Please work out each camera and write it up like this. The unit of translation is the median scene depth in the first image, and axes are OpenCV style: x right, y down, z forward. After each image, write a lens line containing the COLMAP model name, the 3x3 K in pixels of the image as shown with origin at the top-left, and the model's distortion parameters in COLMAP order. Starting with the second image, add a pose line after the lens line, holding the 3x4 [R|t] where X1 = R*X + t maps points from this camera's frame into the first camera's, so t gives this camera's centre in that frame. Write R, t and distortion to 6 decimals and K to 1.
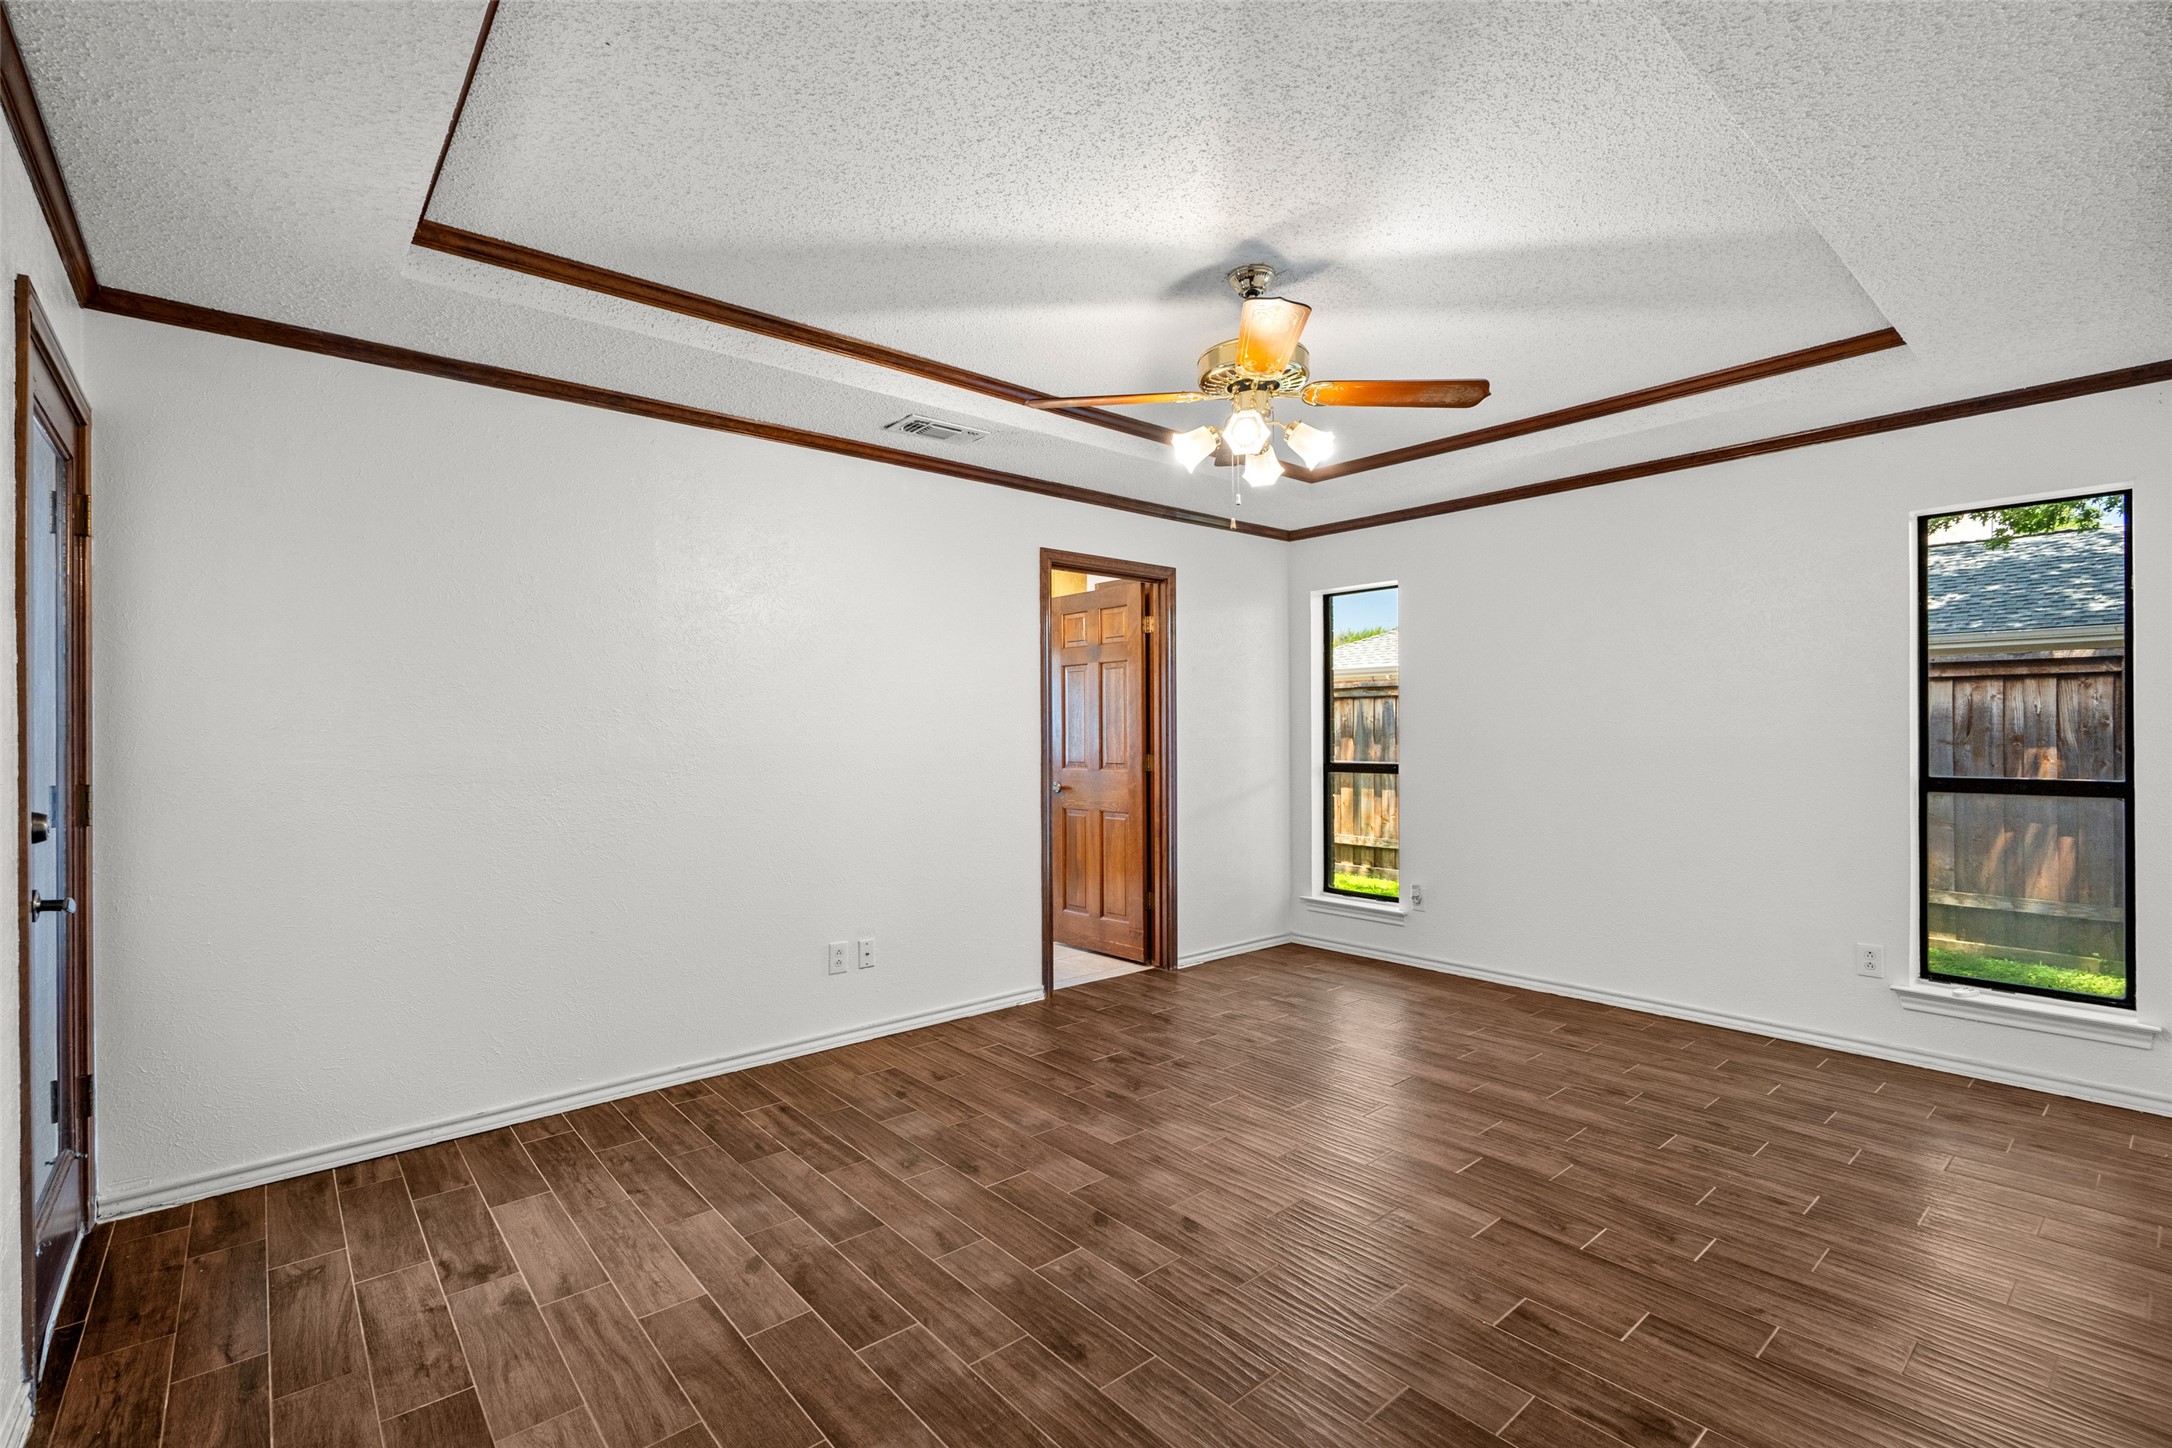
lens RADIAL K [[973.5, 0, 1081.9], [0, 973.5, 731.4], [0, 0, 1]] dist [-0.006476, 0.001583]
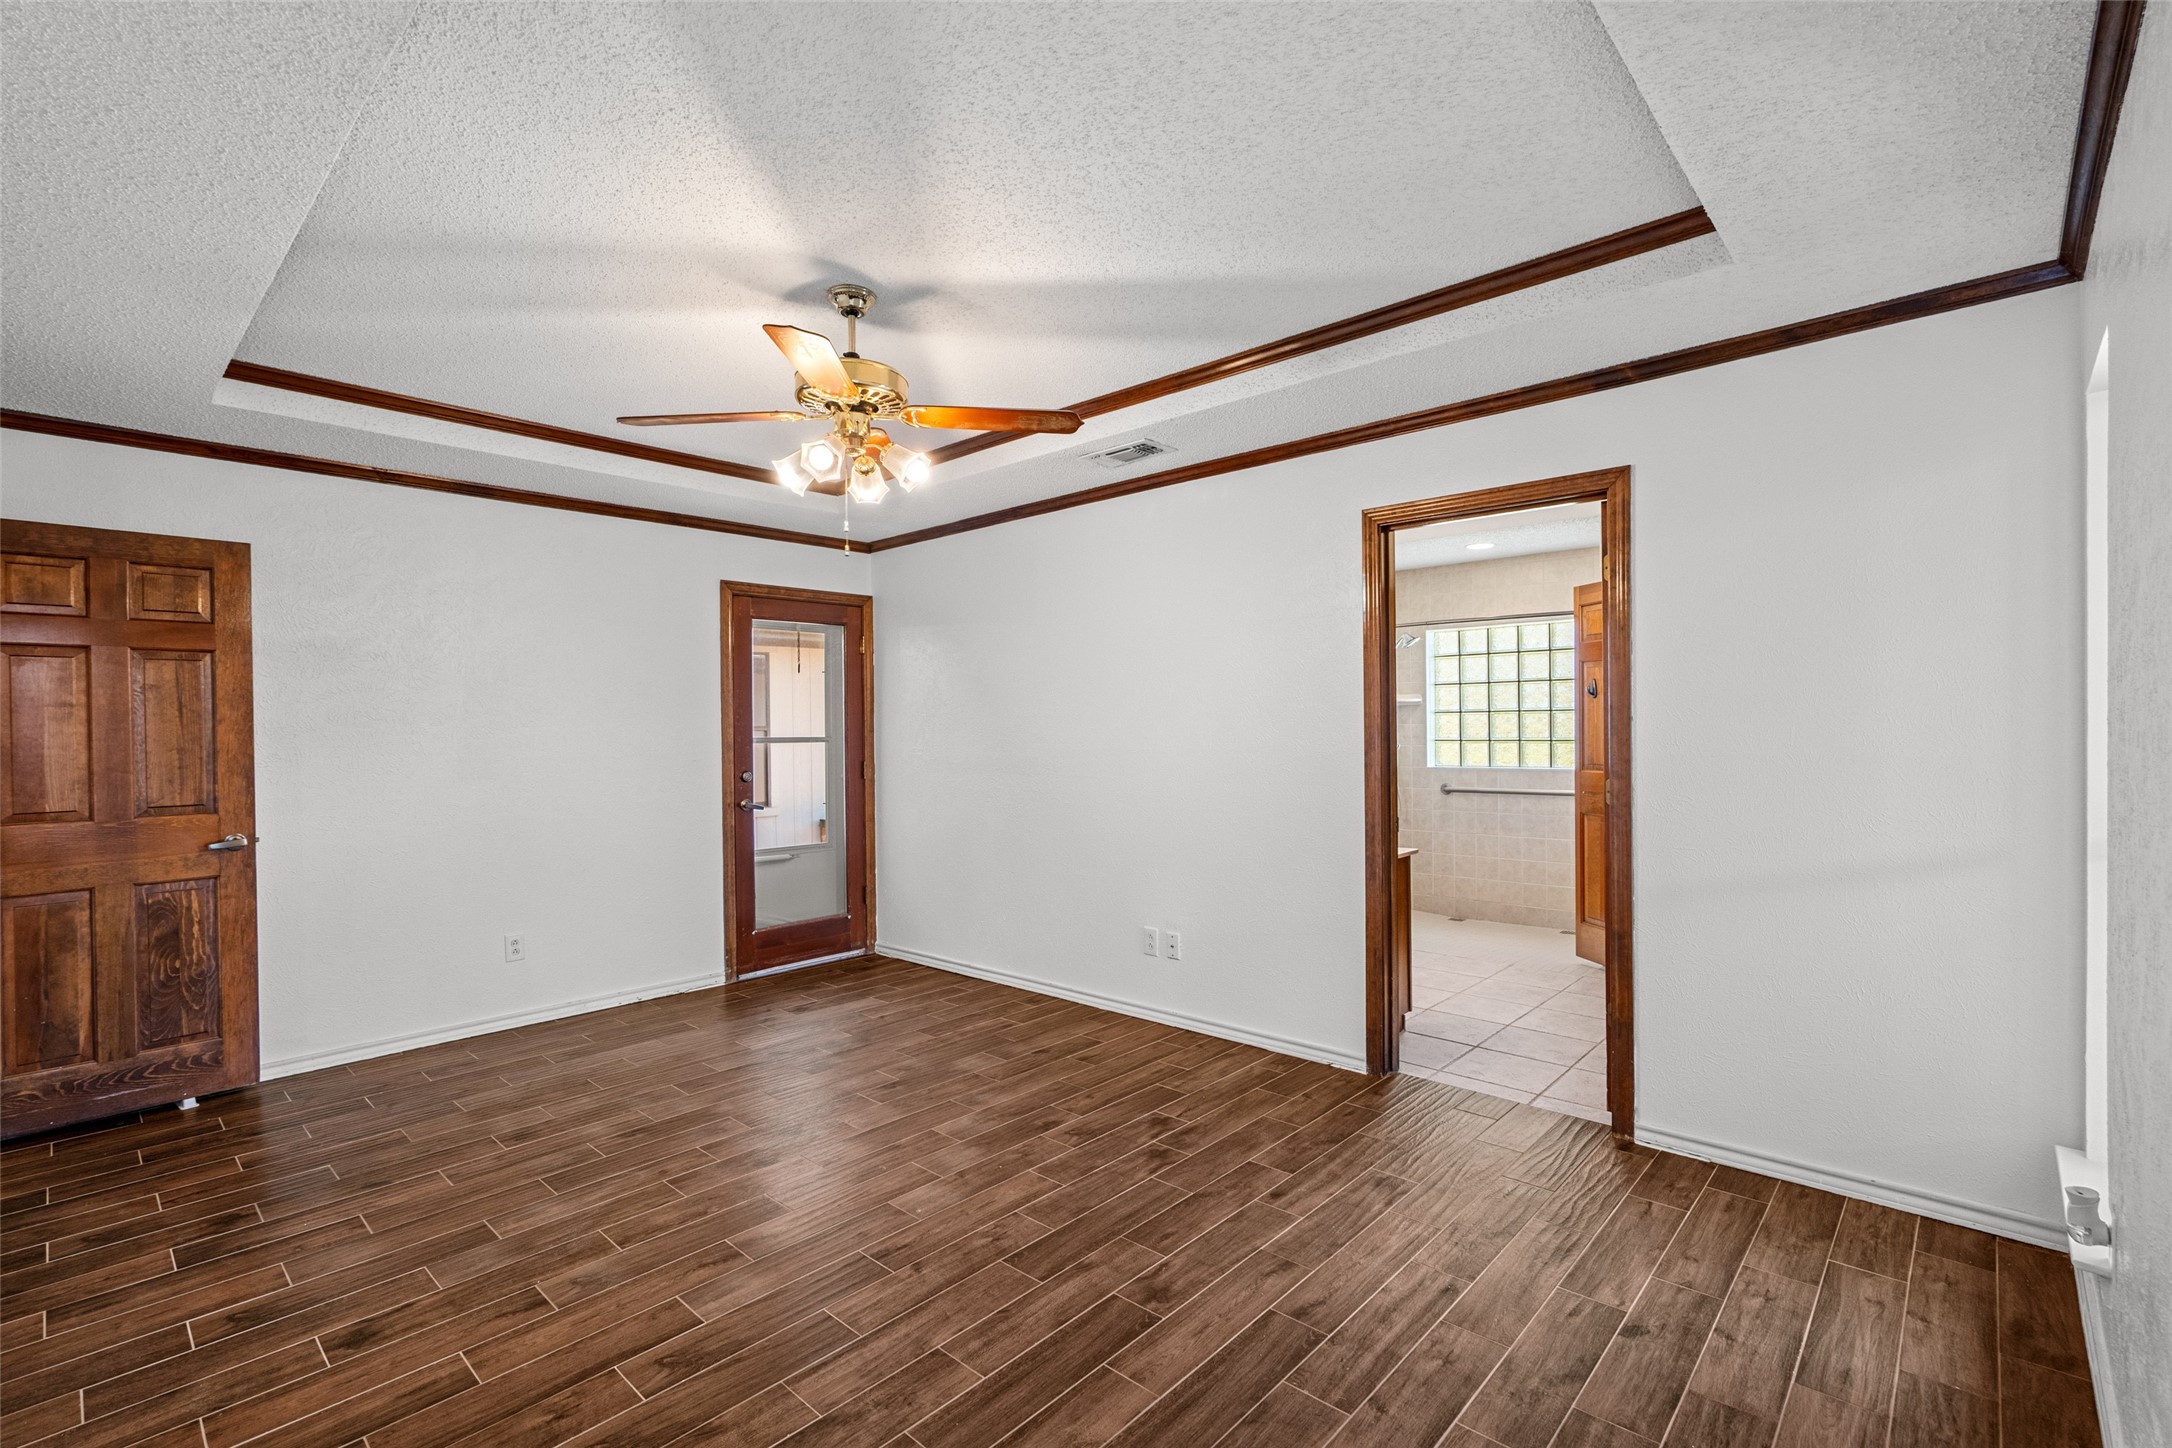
lens RADIAL K [[973.5, 0, 1081.9], [0, 973.5, 731.4], [0, 0, 1]] dist [-0.006476, 0.001583]
pose [[0.113640, 0.010494, -0.993467, 1.056508], [0.012011, 0.999857, 0.011935, -0.028853], [0.993449, -0.013289, 0.113497, 0.988543]]
